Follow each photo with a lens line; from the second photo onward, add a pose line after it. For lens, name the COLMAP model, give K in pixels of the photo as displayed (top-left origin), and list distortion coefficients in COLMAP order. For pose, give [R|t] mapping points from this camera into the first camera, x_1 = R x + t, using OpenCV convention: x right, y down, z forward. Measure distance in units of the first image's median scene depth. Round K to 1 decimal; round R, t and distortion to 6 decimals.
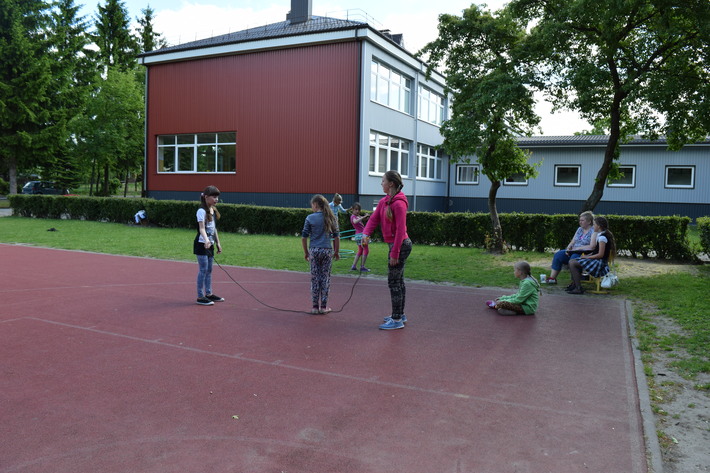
lens RADIAL K [[556.6, 0, 355.0], [0, 556.6, 236.5], [0, 0, 1]] dist [-0.087935, 0.015317]
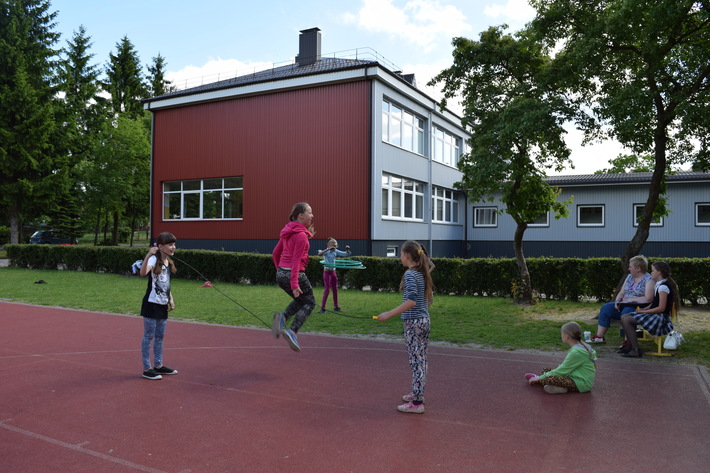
lens RADIAL K [[559.0, 0, 357.3], [0, 559.0, 240.0], [0, 0, 1]] dist [-0.086596, 0.012105]
pose [[0.999594, -0.016073, -0.023526, 0.004876], [0.014264, 0.997071, -0.075136, -0.004204], [0.024665, 0.074770, 0.996896, 0.052604]]
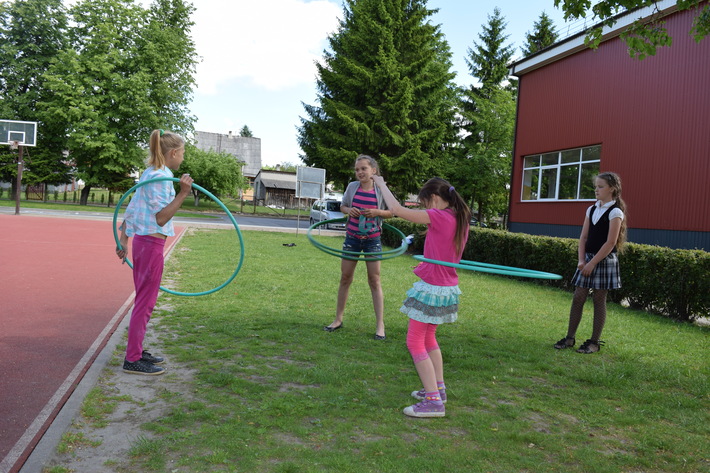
lens RADIAL K [[558.4, 0, 353.3], [0, 558.4, 247.9], [0, 0, 1]] dist [-0.116961, 0.057067]
pose [[0.668327, 0.067018, -0.740842, 0.118534], [-0.113684, 0.993436, -0.012689, -0.006305], [0.735129, 0.092702, 0.671559, 0.307856]]
